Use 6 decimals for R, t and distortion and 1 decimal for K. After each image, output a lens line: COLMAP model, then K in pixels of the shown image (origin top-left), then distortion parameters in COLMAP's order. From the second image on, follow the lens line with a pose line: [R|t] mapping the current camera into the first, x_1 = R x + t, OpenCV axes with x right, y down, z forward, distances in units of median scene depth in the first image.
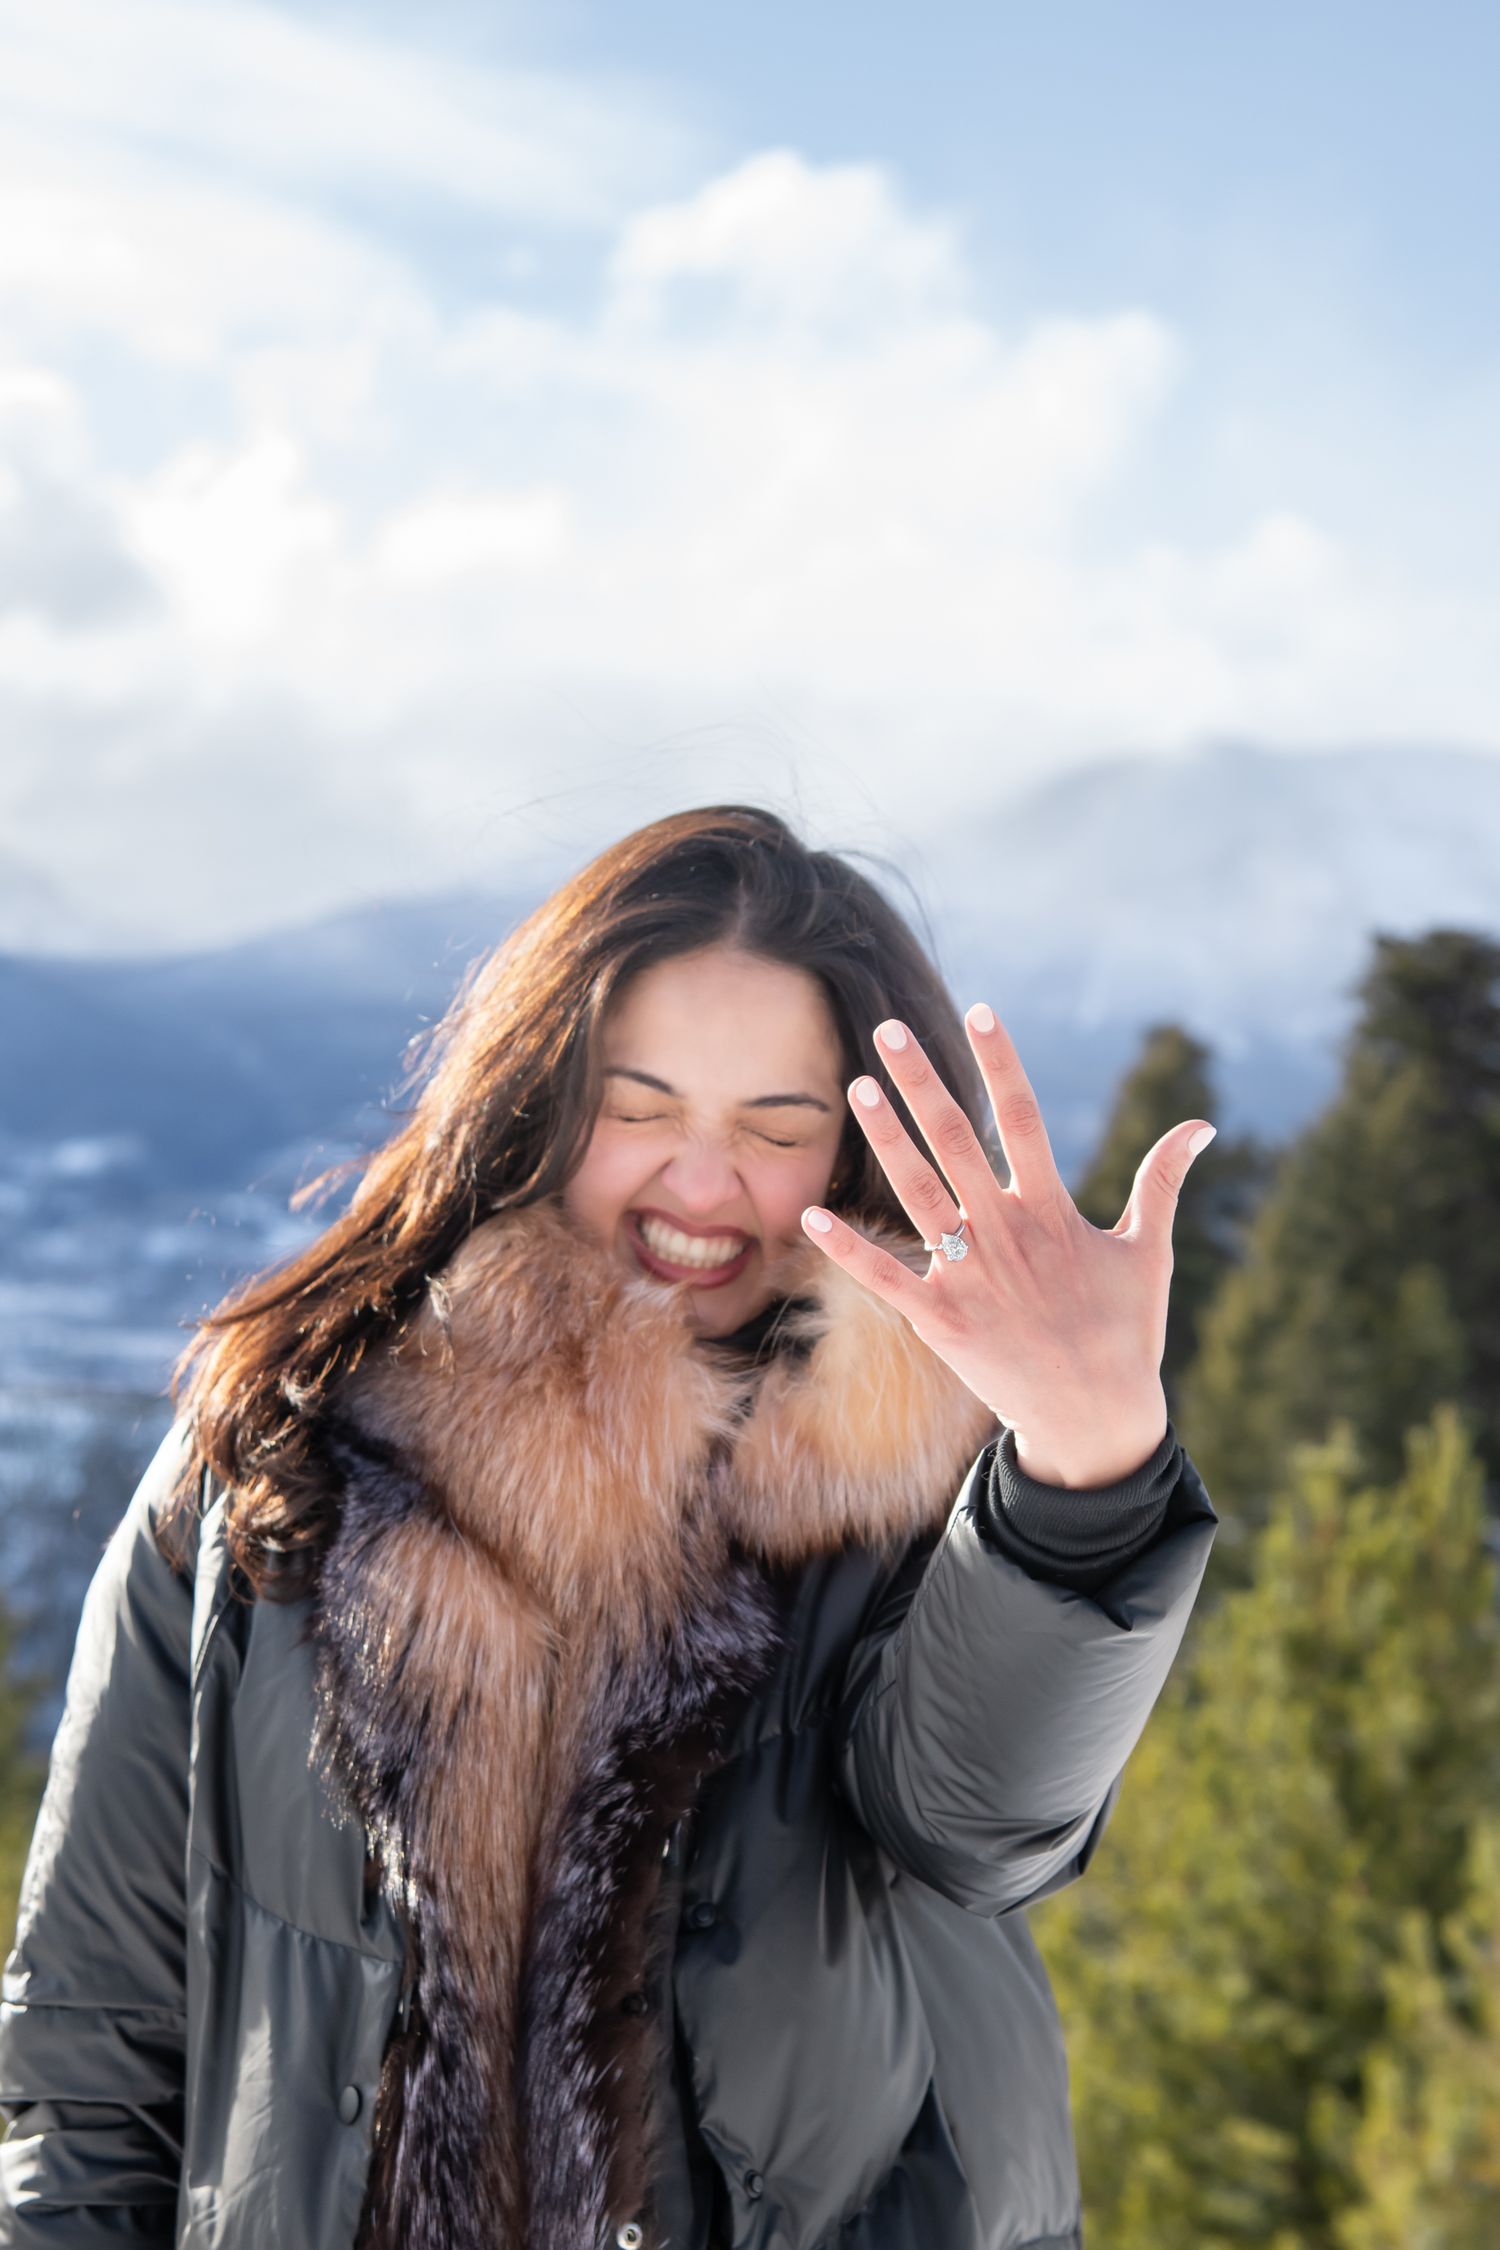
lens RADIAL K [[4283.8, 0, 749.1], [0, 4283.8, 1125.3], [0, 0, 1]] dist [0.158529, 0.000000]
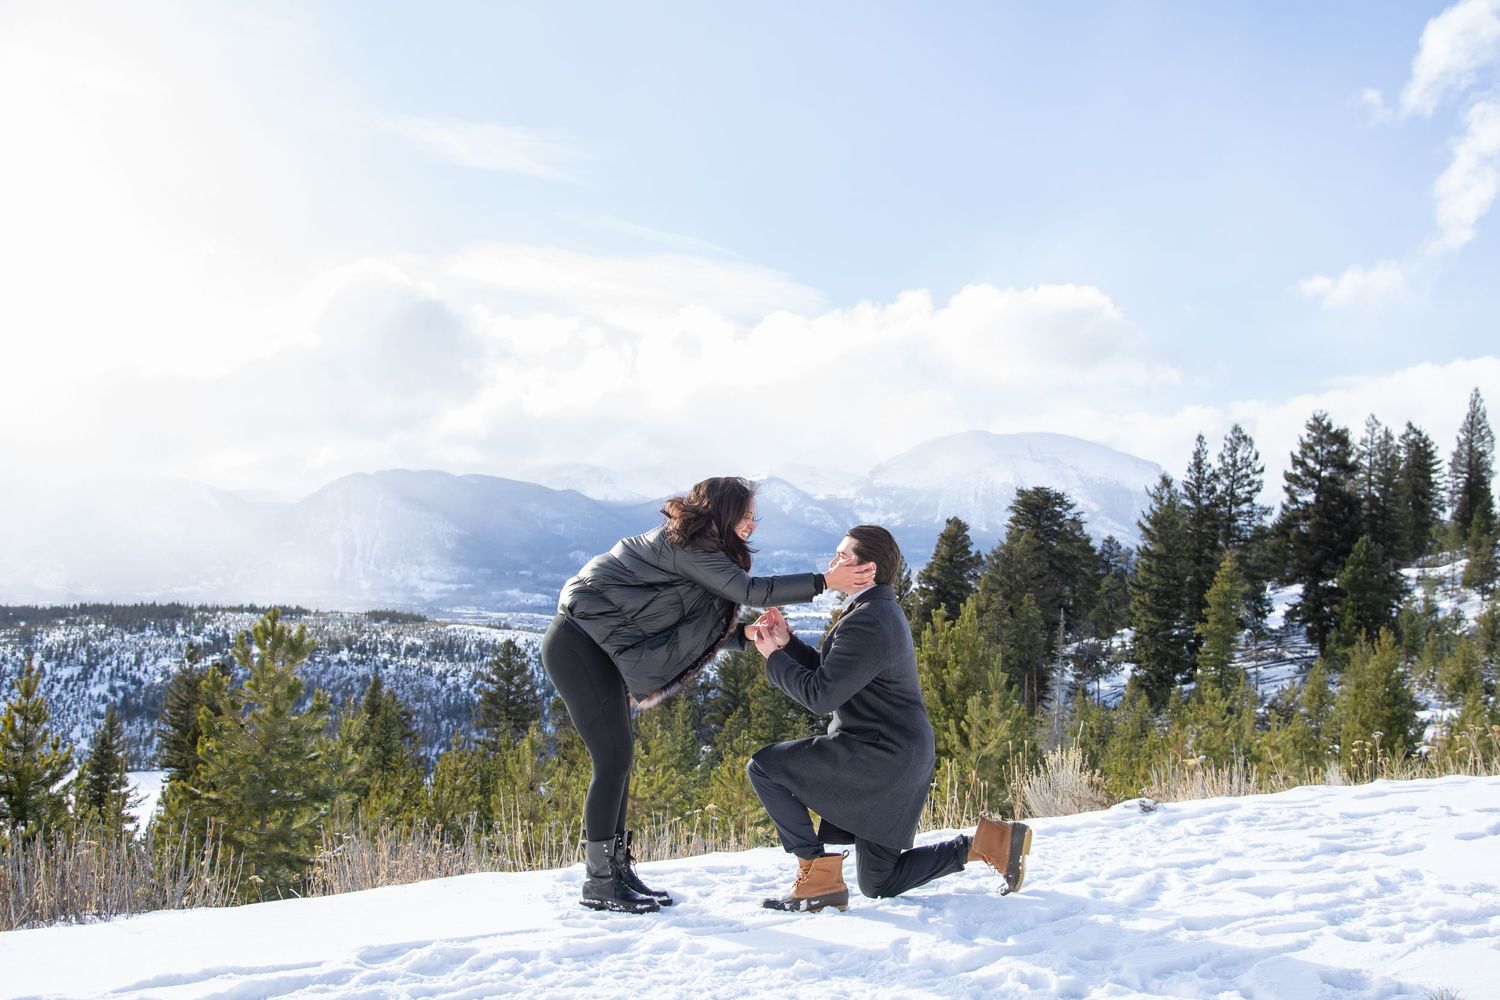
lens RADIAL K [[1373.5, 0, 775.6], [0, 1373.5, 528.1], [0, 0, 1]] dist [-0.015512, 0.000000]
pose [[0.999200, 0.001104, -0.039973, 0.035100], [-0.001855, 0.999822, -0.018763, 0.024822], [0.039945, 0.018822, 0.999025, -0.251209]]
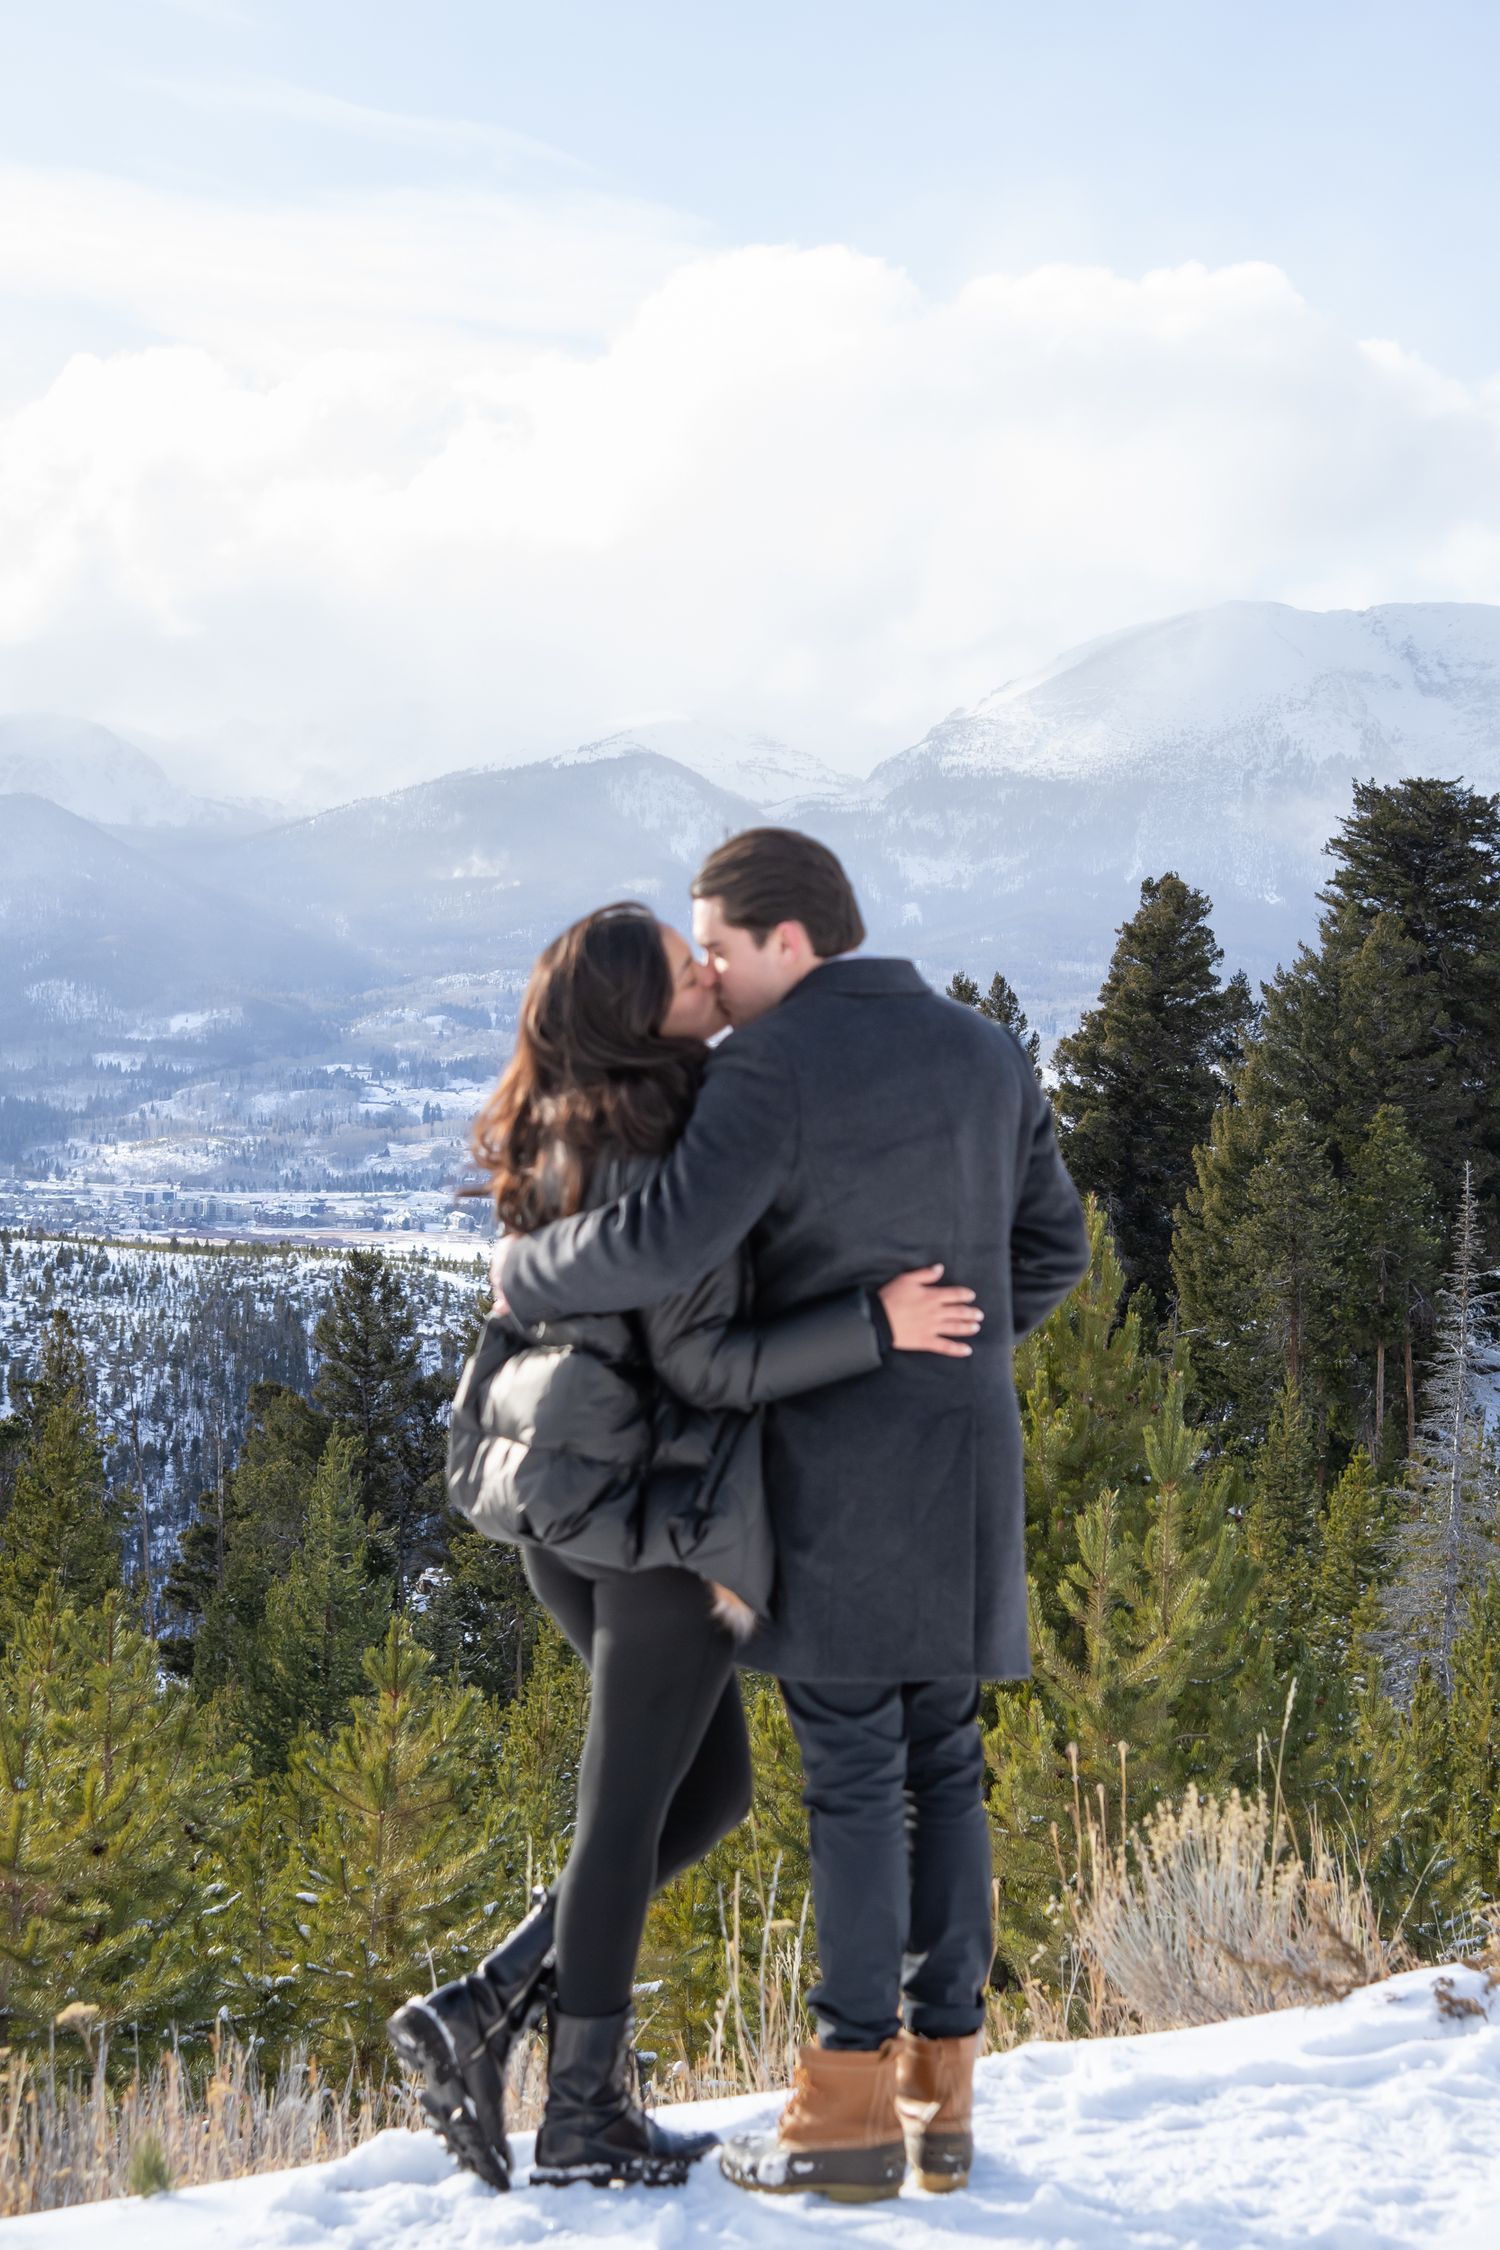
lens RADIAL K [[4082.2, 0, 767.0], [0, 4082.2, 1101.6], [0, 0, 1]] dist [0.311323, 0.000000]
pose [[0.999845, -0.010056, -0.014448, 0.081006], [0.010498, 0.999467, 0.030905, -0.001411], [0.014130, -0.031052, 0.999418, -0.215374]]
